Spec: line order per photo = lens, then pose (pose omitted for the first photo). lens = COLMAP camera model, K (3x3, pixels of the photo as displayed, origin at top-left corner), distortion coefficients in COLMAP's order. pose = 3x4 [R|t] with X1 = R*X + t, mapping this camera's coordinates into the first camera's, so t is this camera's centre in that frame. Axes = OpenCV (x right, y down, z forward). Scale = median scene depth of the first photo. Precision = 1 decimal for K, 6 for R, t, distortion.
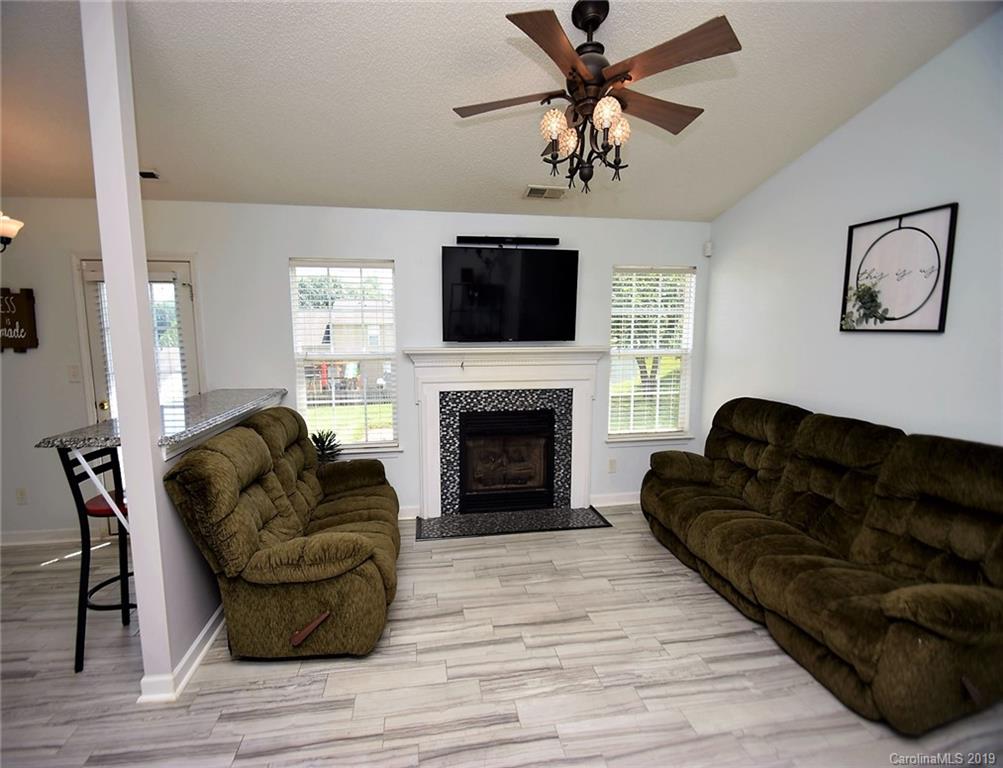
lens RADIAL K [[446.9, 0, 488.1], [0, 446.9, 381.5], [0, 0, 1]] dist [-0.000328, -0.000695]
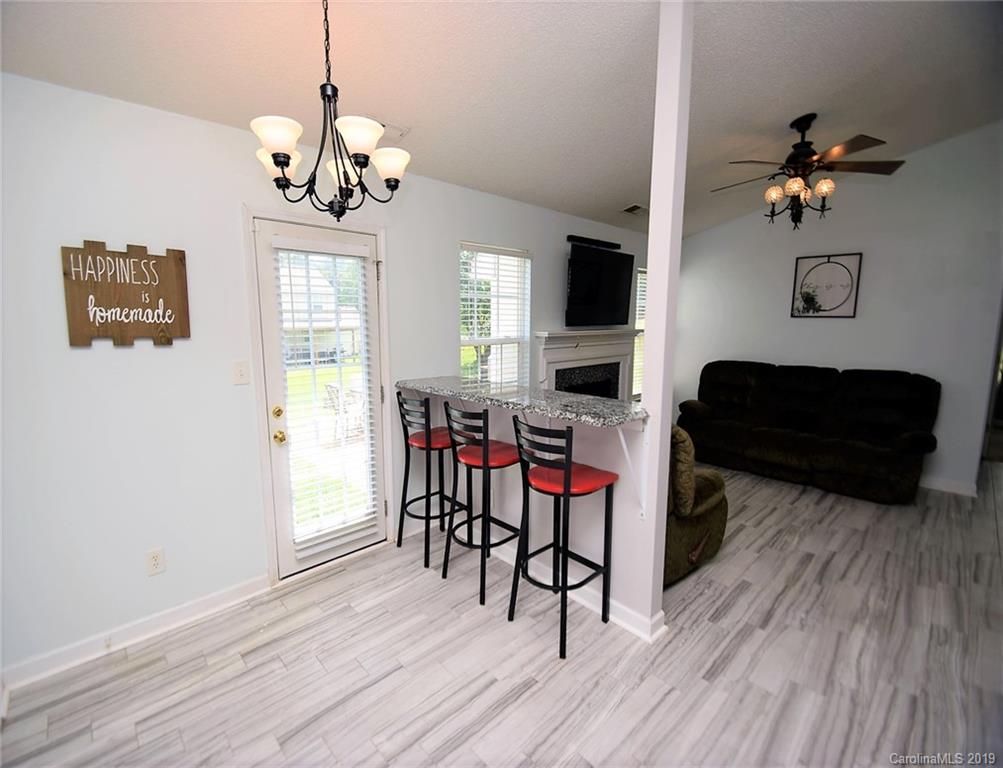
lens RADIAL K [[444.0, 0, 499.1], [0, 444.0, 383.6], [0, 0, 1]] dist [0.002552, -0.011448]
pose [[0.827226, -0.078670, 0.556335, -0.942119], [0.066059, 0.996900, 0.042745, -0.002954], [-0.557973, 0.001391, 0.829858, 0.162985]]
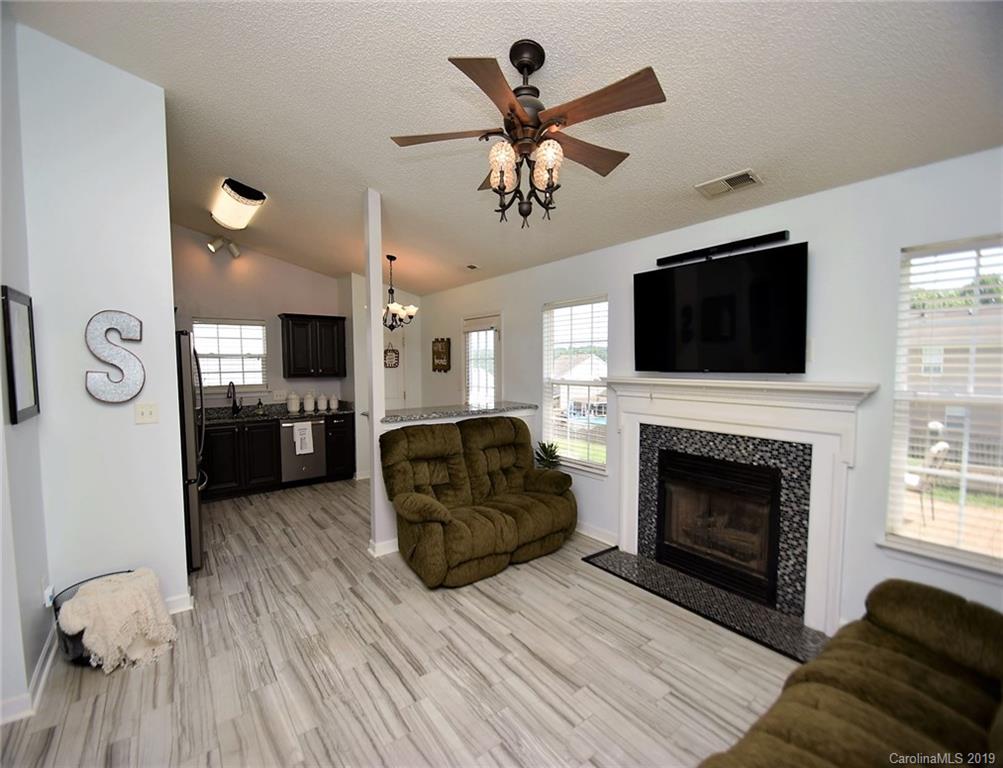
lens RADIAL K [[451.1, 0, 480.5], [0, 451.1, 387.2], [0, 0, 1]] dist [0.000593, 0.000394]
pose [[0.435028, 0.051844, -0.898923, 0.666365], [-0.090631, 0.995792, 0.013571, -0.039653], [0.895844, 0.075566, 0.437896, 0.292413]]
